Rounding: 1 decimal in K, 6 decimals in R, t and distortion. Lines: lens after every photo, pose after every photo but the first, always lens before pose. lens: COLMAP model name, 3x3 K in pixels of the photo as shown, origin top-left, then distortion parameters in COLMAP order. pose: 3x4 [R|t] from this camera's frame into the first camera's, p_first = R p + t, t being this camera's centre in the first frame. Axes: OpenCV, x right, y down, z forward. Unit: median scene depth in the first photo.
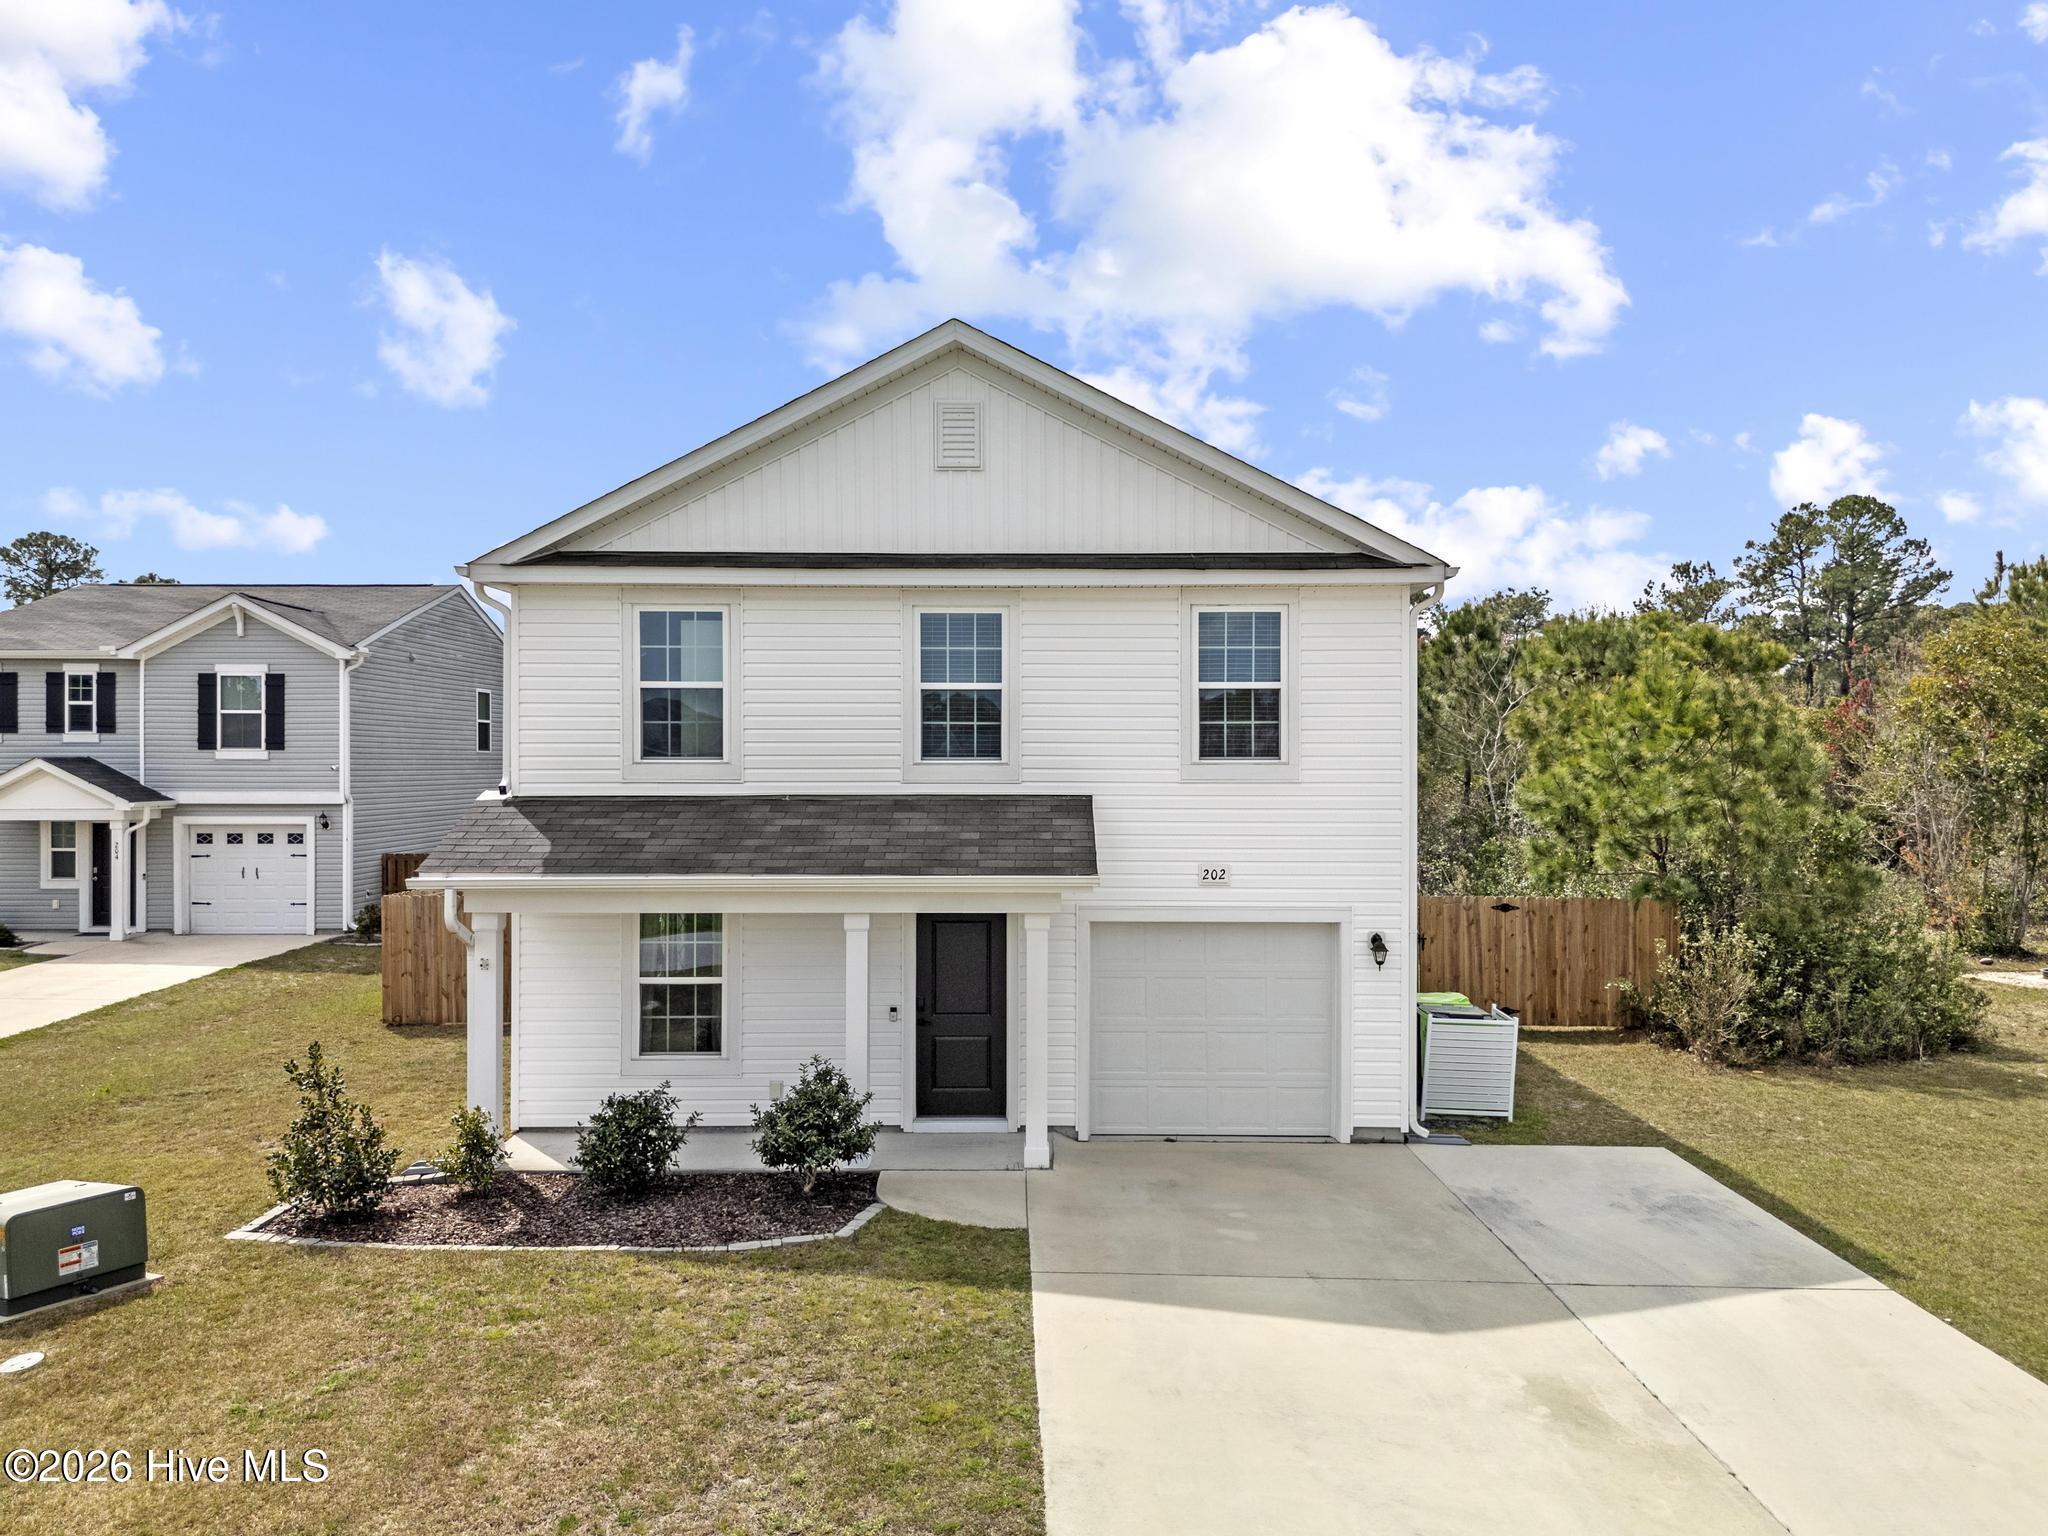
lens RADIAL K [[1514.2, 0, 1040.7], [0, 1514.2, 782.7], [0, 0, 1]] dist [0.079528, -0.093197]
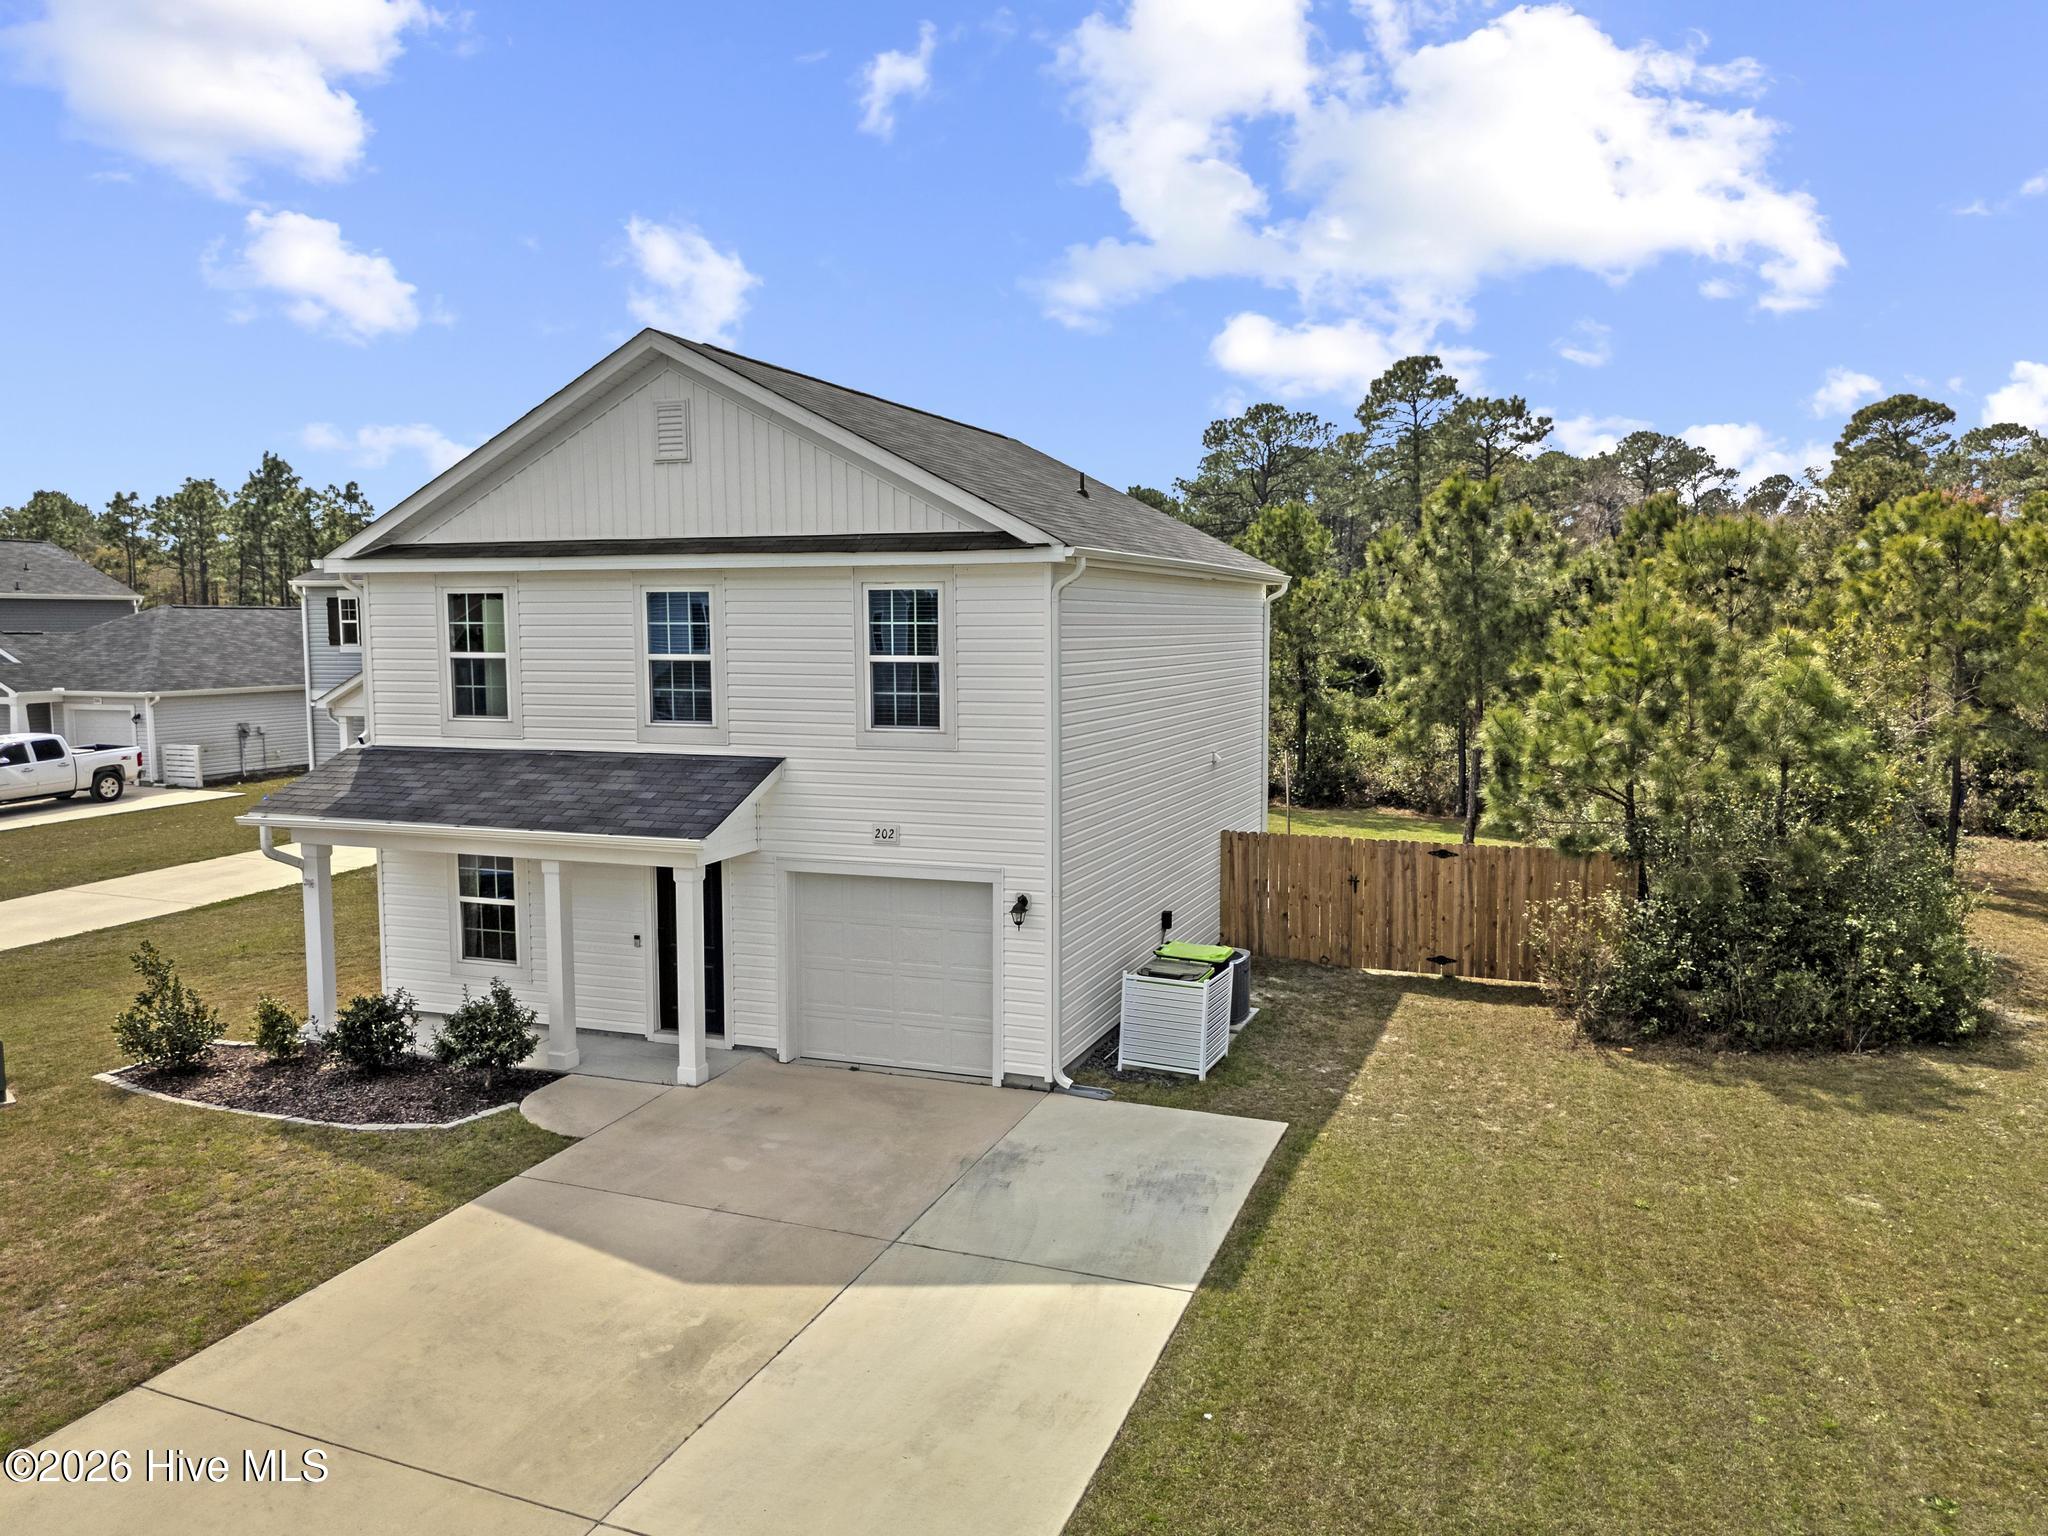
lens RADIAL K [[1514.2, 0, 1040.7], [0, 1514.2, 782.7], [0, 0, 1]] dist [0.079528, -0.093197]
pose [[0.937050, 0.033916, -0.347544, 0.594802], [-0.001315, 0.995608, 0.093614, -0.077352], [0.349192, -0.087264, 0.932979, 0.031683]]
